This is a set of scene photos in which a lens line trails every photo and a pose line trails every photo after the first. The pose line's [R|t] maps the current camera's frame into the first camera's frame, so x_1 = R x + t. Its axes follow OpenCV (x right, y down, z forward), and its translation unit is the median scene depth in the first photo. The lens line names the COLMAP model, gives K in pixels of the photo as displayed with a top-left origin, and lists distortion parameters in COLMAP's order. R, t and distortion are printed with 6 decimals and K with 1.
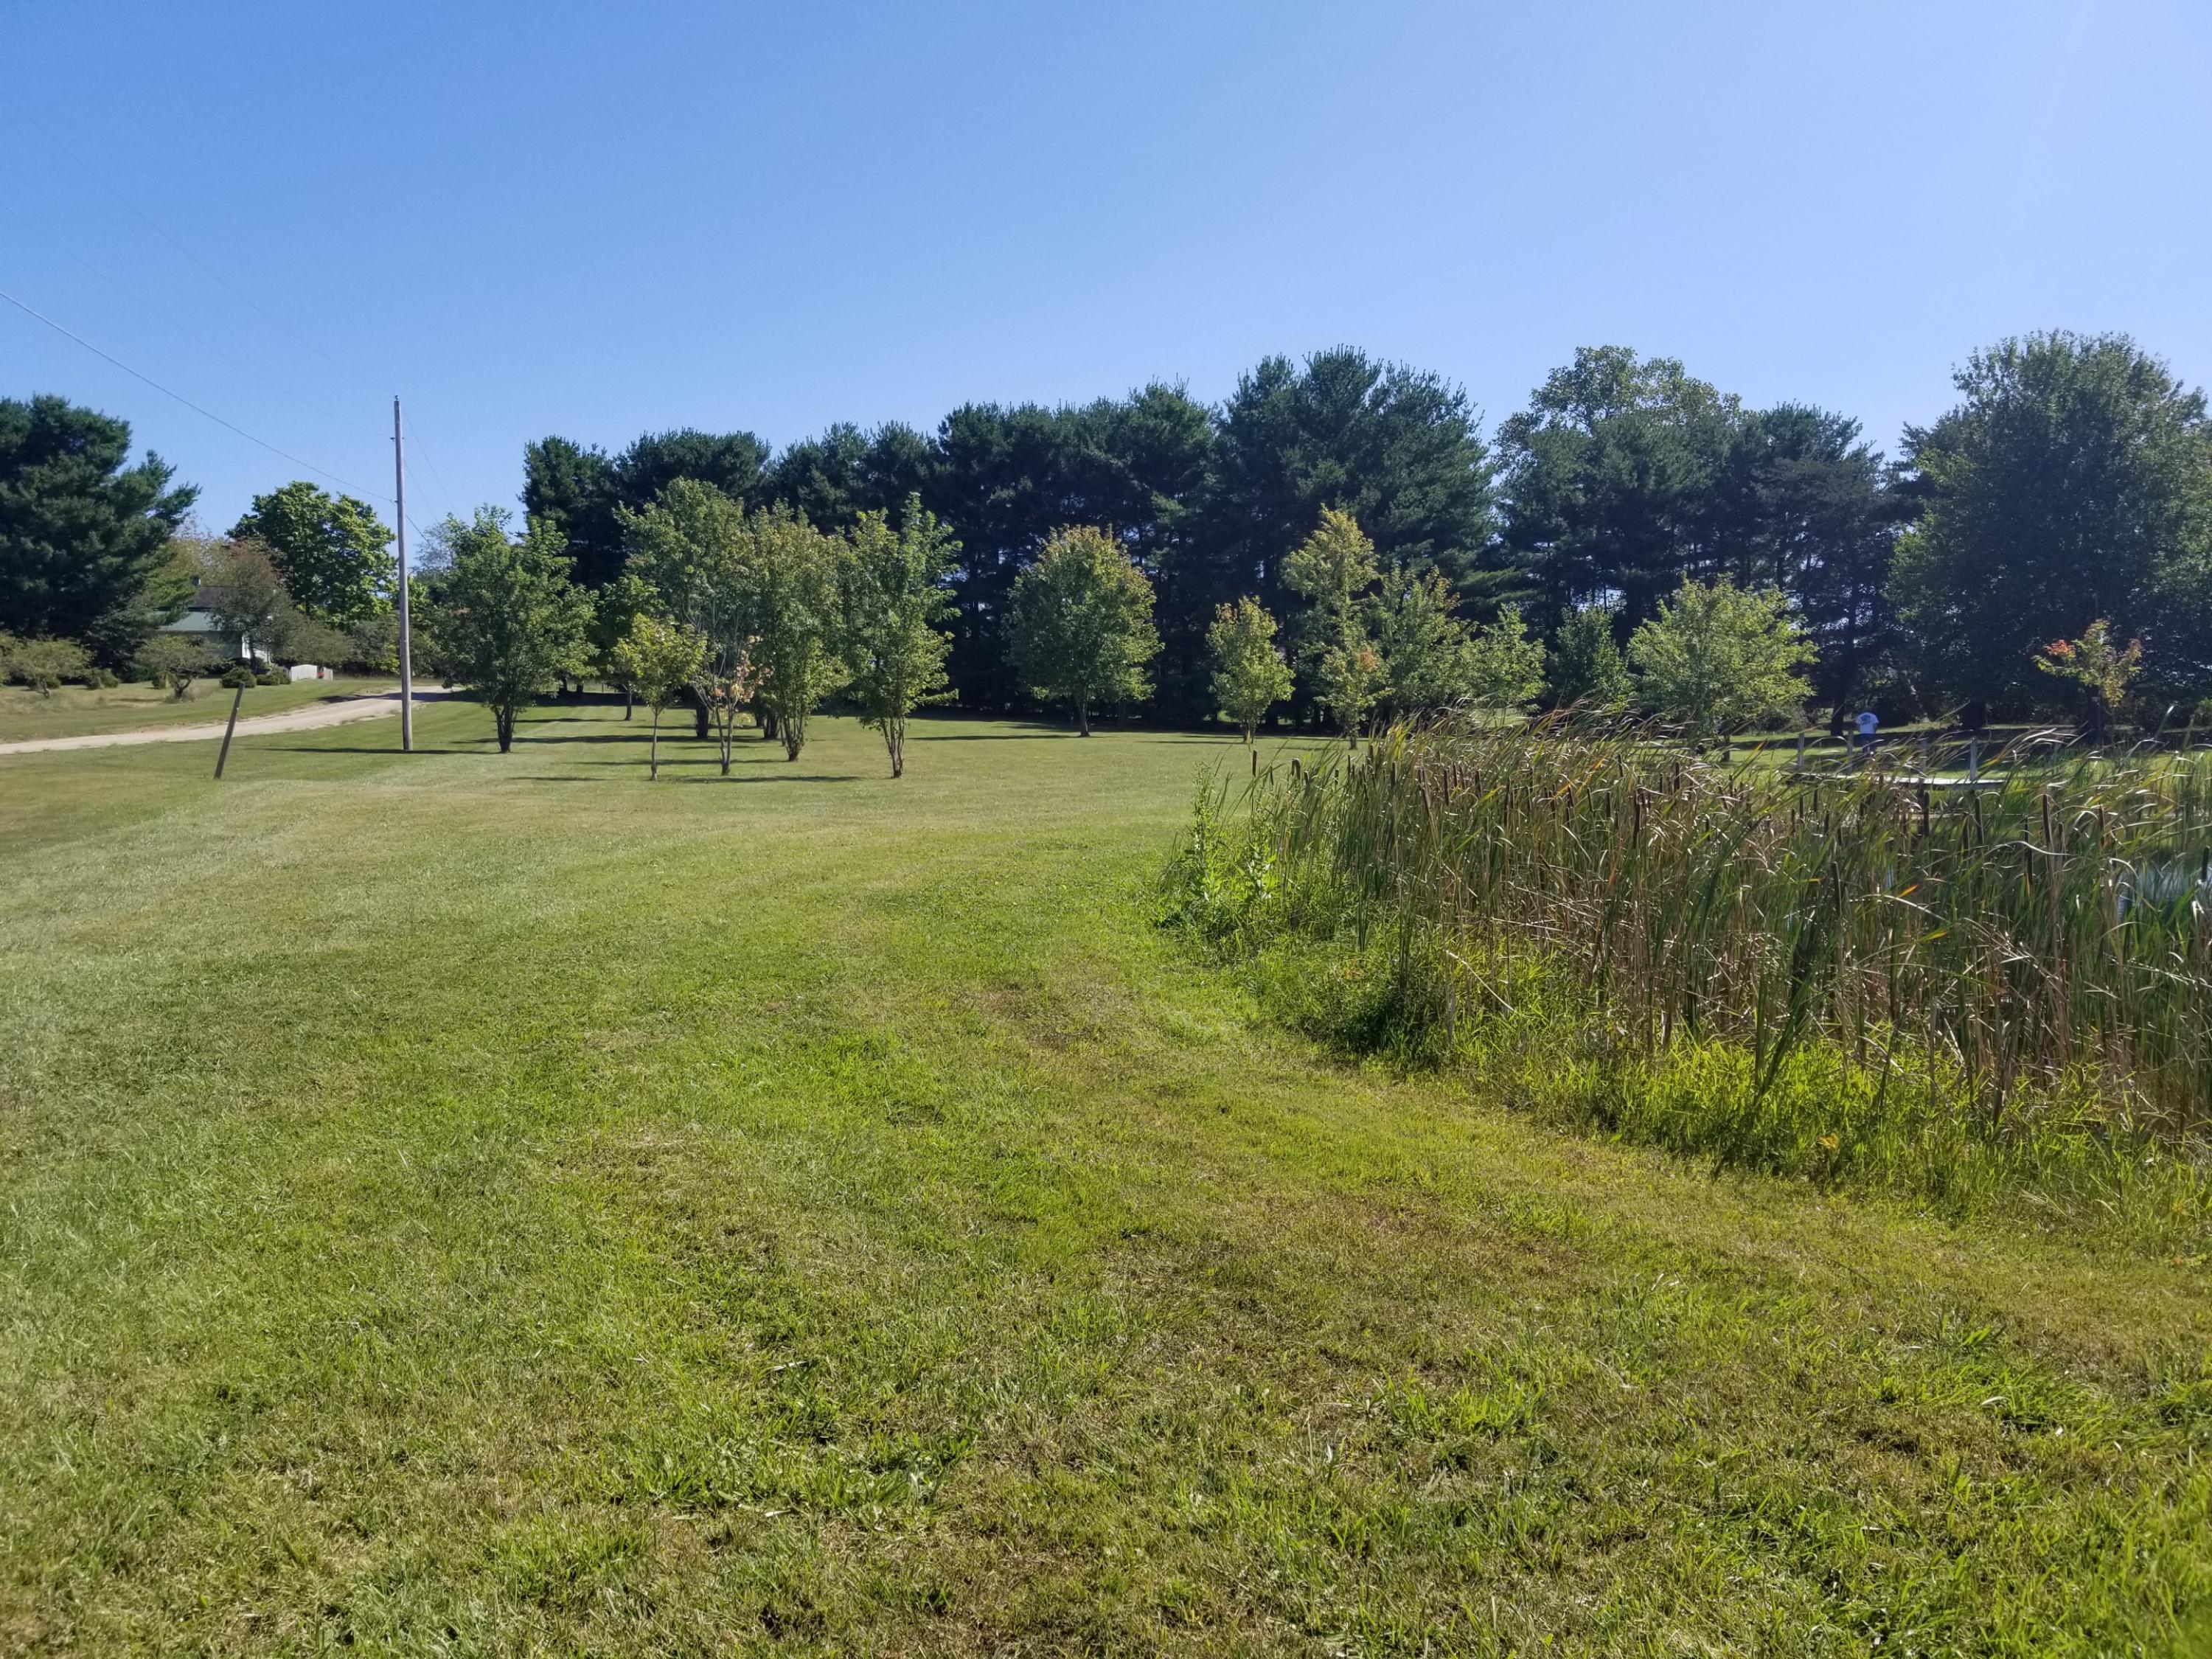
lens RADIAL K [[1641.9, 0, 1104.6], [0, 1641.9, 821.8], [0, 0, 1]] dist [0.130345, -0.215390]
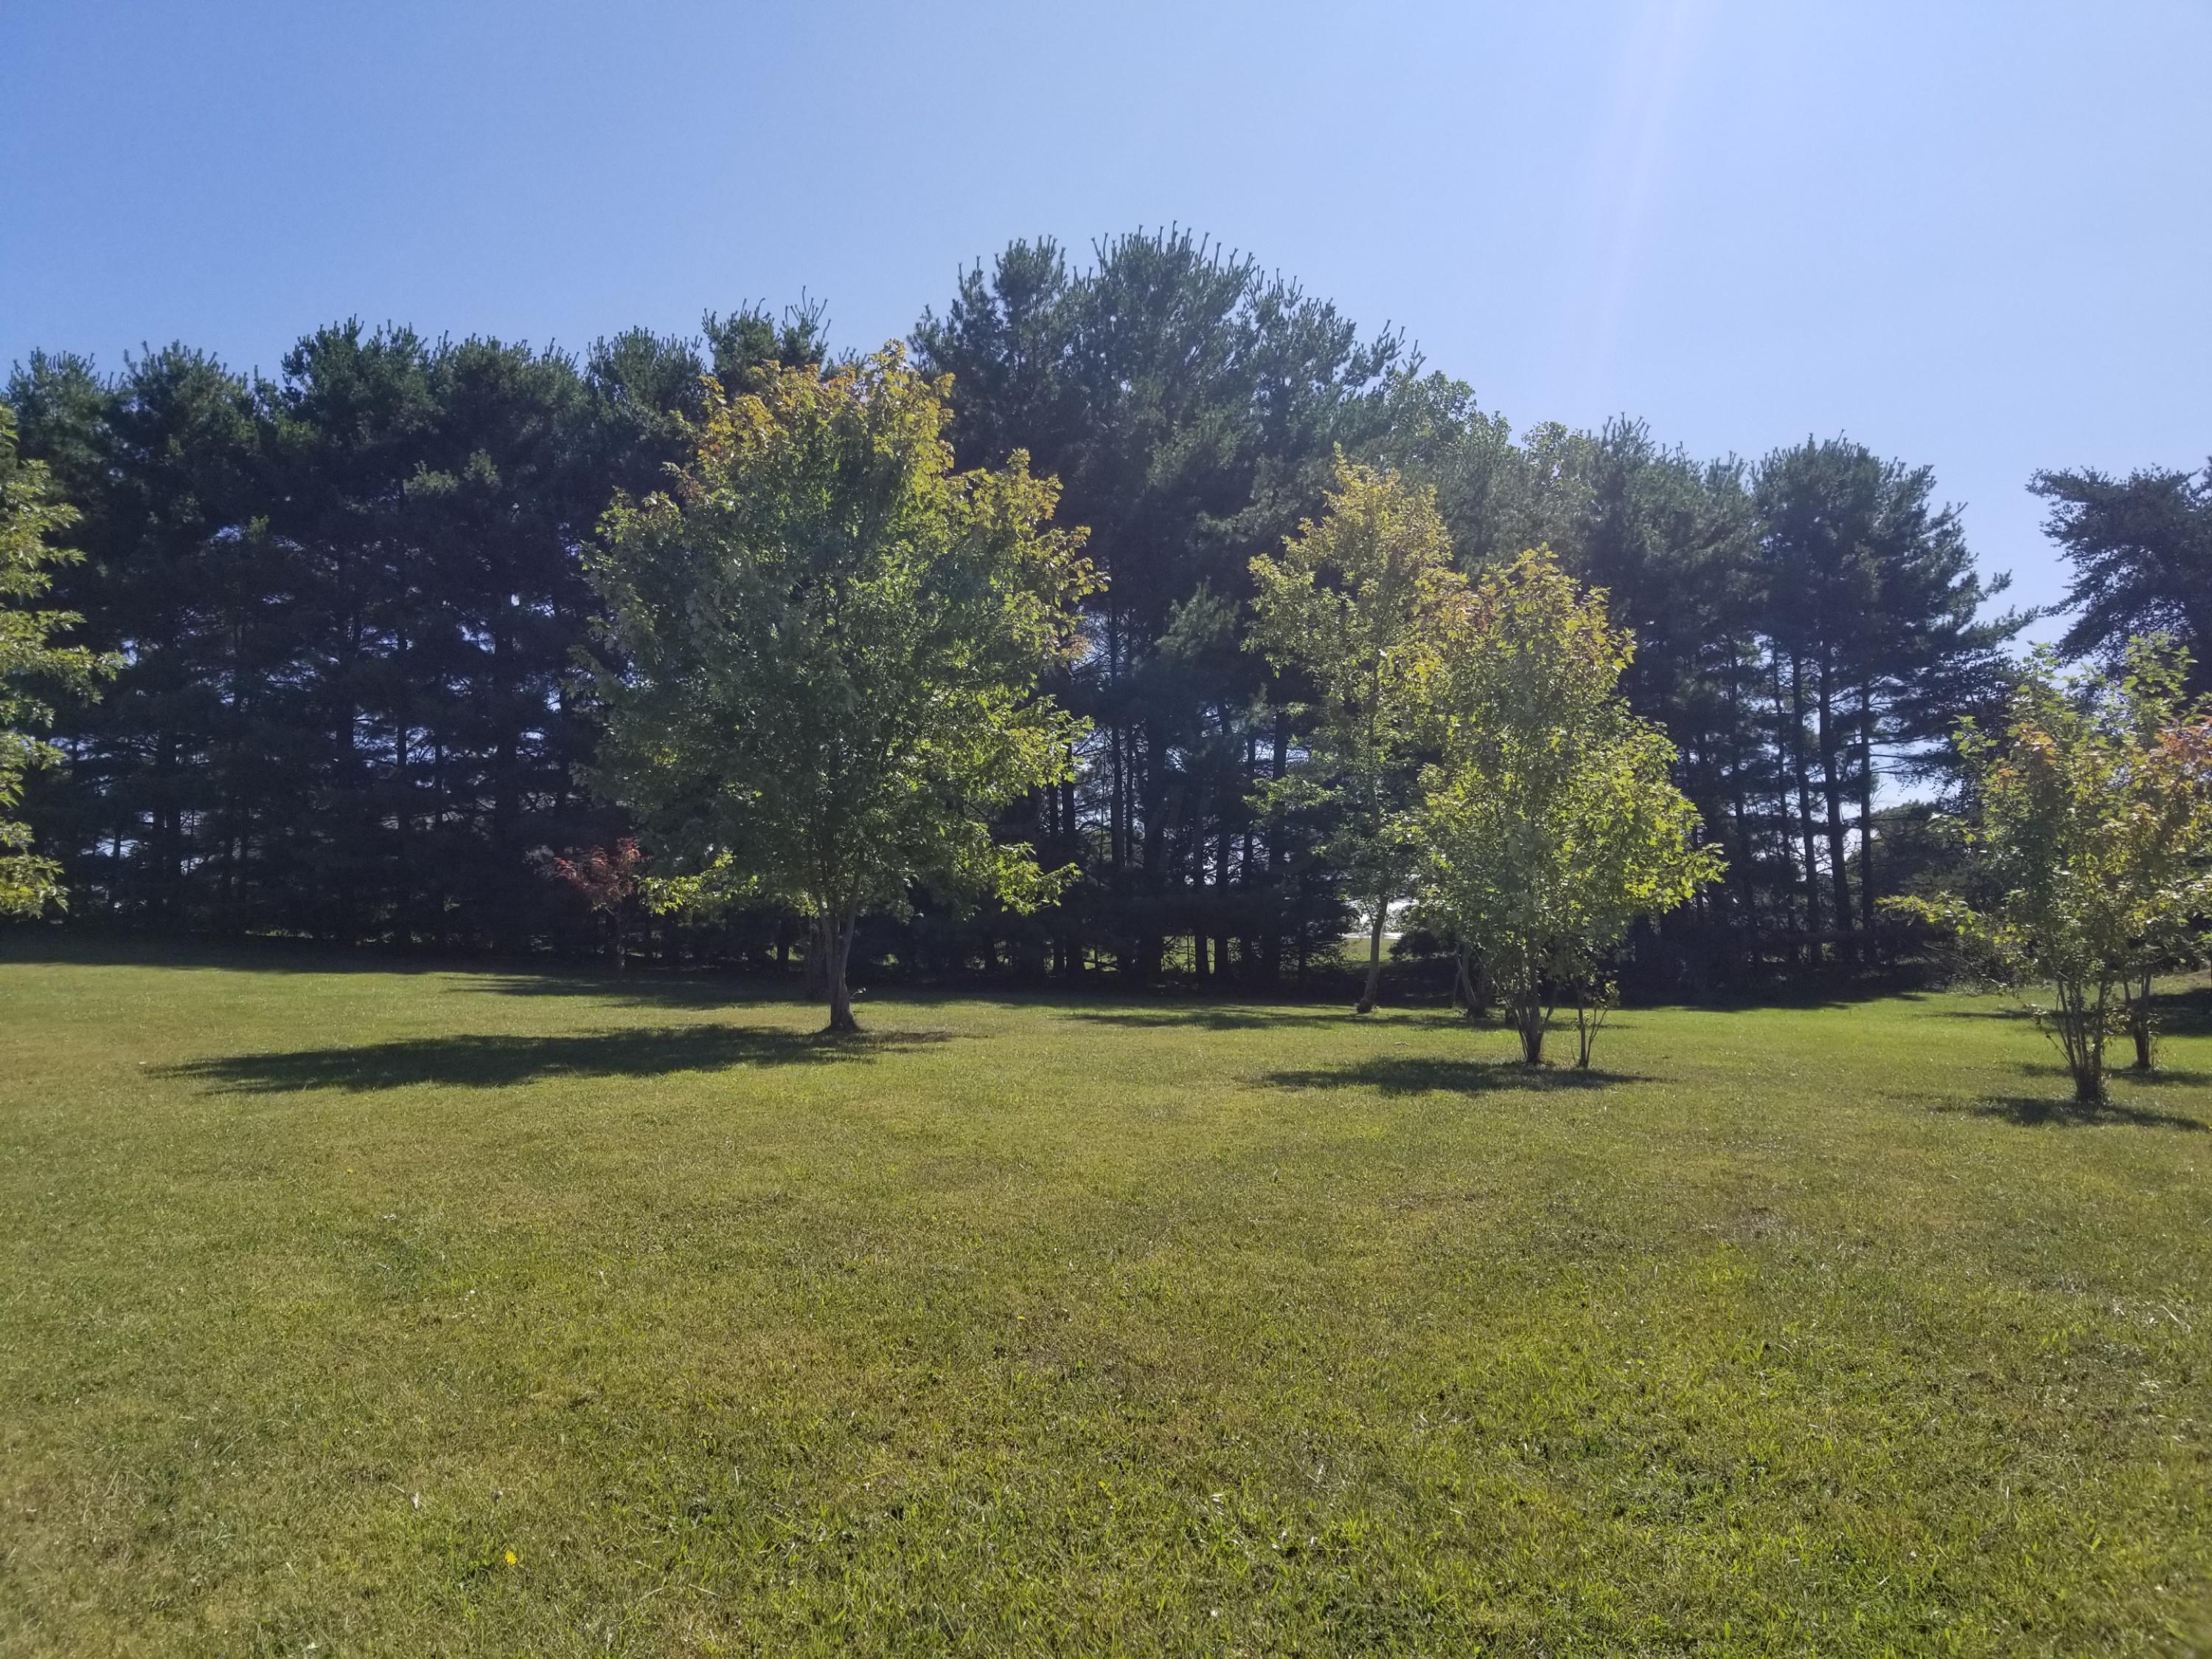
lens RADIAL K [[1641.9, 0, 1104.6], [0, 1641.9, 821.8], [0, 0, 1]] dist [0.130345, -0.215390]
pose [[0.935275, 0.017806, 0.353473, -0.048510], [0.030677, 0.990896, -0.131086, -0.035637], [-0.352589, 0.133445, 0.926214, 0.505380]]
